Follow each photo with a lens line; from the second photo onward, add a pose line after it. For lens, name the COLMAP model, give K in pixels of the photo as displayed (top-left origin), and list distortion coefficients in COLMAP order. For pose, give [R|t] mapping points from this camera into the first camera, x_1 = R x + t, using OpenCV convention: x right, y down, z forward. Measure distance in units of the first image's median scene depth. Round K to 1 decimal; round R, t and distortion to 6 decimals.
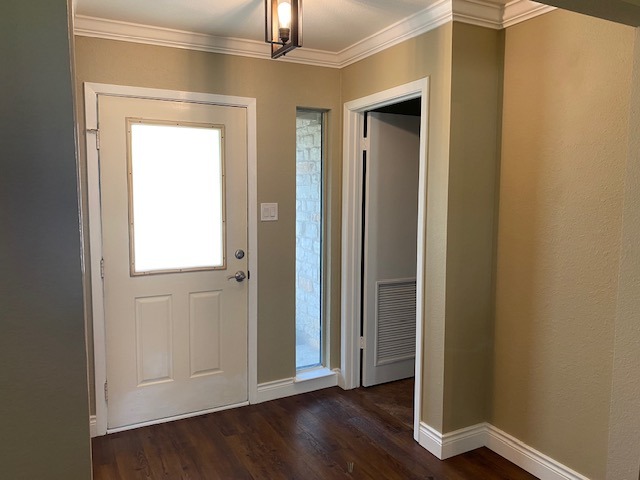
lens RADIAL K [[495.9, 0, 320.0], [0, 495.9, 240.0], [0, 0, 1]] dist [0.000643, 0.001822]
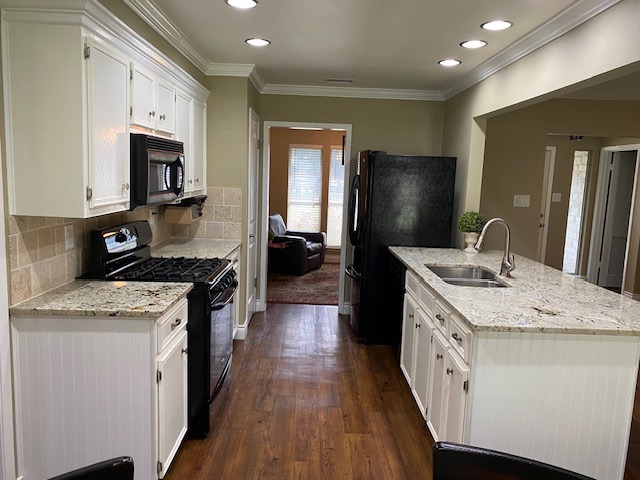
lens RADIAL K [[495.9, 0, 320.0], [0, 495.9, 240.0], [0, 0, 1]] dist [0.000643, 0.001822]
pose [[0.880018, 0.092522, -0.465840, 0.013370], [-0.078639, 0.995688, 0.049200, 0.100448], [0.468384, -0.006663, 0.883500, -1.383210]]
